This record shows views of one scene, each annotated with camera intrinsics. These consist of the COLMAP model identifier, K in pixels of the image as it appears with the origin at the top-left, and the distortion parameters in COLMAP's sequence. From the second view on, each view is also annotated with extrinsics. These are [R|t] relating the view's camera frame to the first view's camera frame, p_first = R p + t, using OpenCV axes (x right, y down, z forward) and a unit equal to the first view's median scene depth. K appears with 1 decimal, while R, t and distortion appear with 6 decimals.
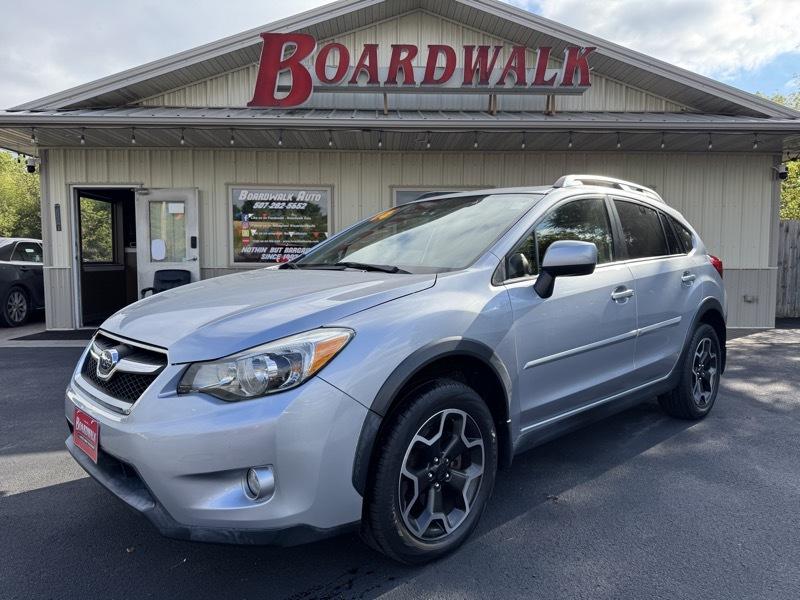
lens RADIAL K [[564.8, 0, 400.0], [0, 564.8, 301.3], [0, 0, 1]] dist [0.014558, -0.025081]
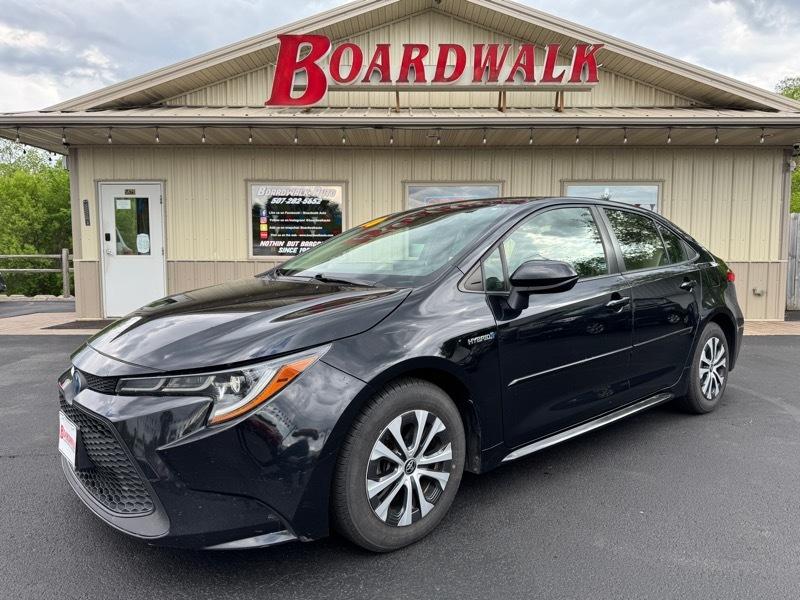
lens RADIAL K [[564.8, 0, 400.5], [0, 564.8, 302.5], [0, 0, 1]] dist [0.014558, -0.025081]
pose [[0.999367, 0.003025, -0.035439, 0.017678], [-0.002695, 0.999953, 0.009335, 0.007949], [0.035465, -0.009234, 0.999328, -0.035877]]
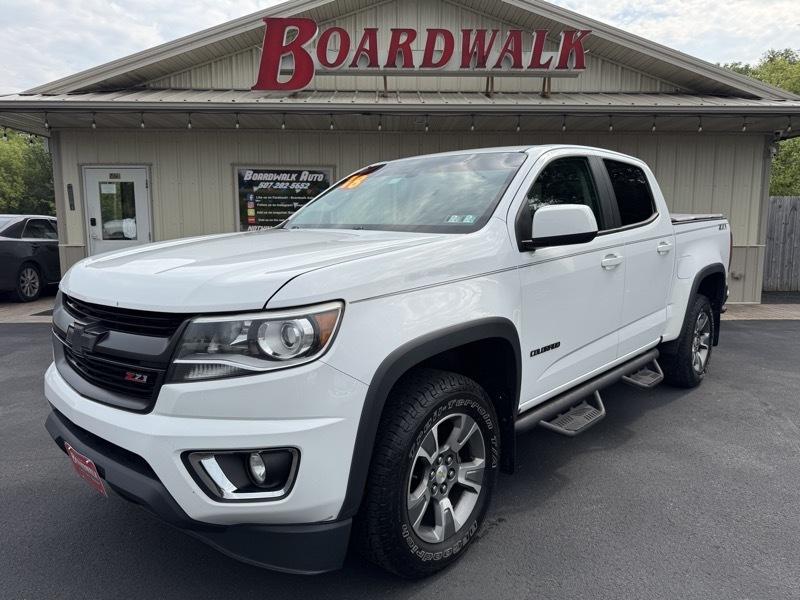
lens RADIAL K [[564.8, 0, 401.0], [0, 564.8, 302.0], [0, 0, 1]] dist [0.014558, -0.025081]
pose [[0.999970, 0.001318, -0.007576, 0.011445], [-0.000871, 0.998273, 0.058738, -0.019181], [0.007640, -0.058730, 0.998245, -0.050363]]
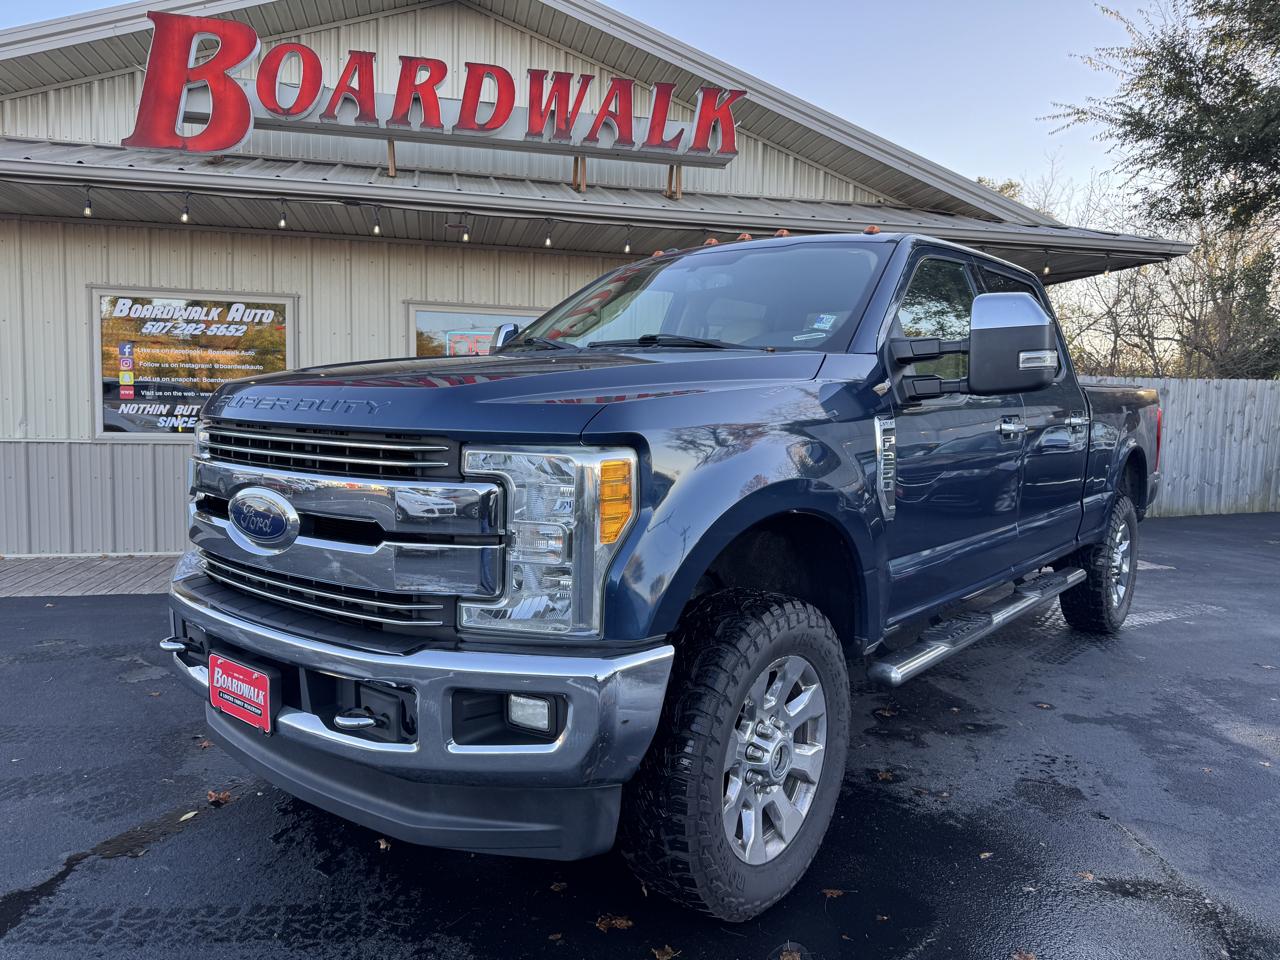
lens RADIAL K [[903.7, 0, 639.7], [0, 903.7, 473.9], [0, 0, 1]] dist [0.014558, -0.025081]
pose [[0.981174, 0.006006, 0.193034, 0.047187], [-0.006609, 0.999975, 0.002477, -0.037740], [-0.193015, -0.003706, 0.981189, 0.060595]]
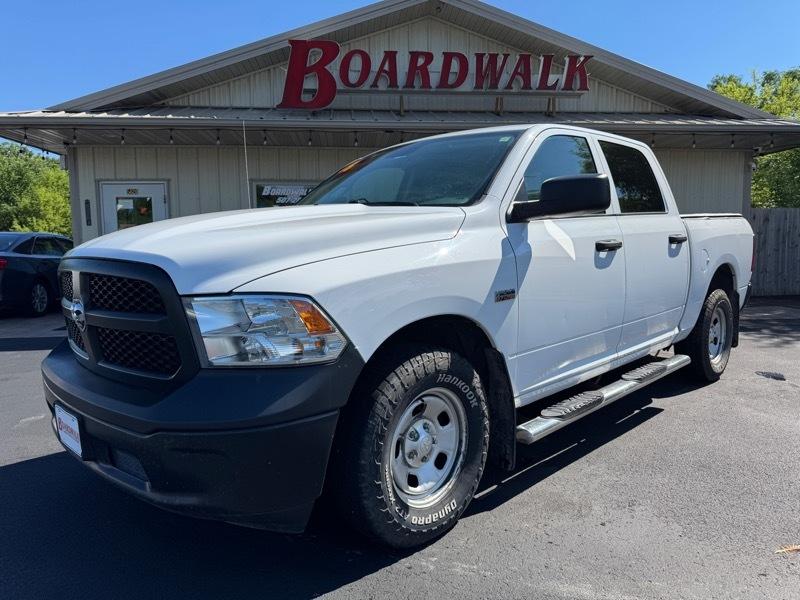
lens RADIAL K [[564.8, 0, 401.3], [0, 564.8, 301.3], [0, 0, 1]] dist [0.014558, -0.025081]
pose [[0.997967, -0.017059, 0.061409, -0.103252], [0.015475, 0.999538, 0.026171, -0.003296], [-0.061827, -0.025168, 0.997770, -0.091558]]
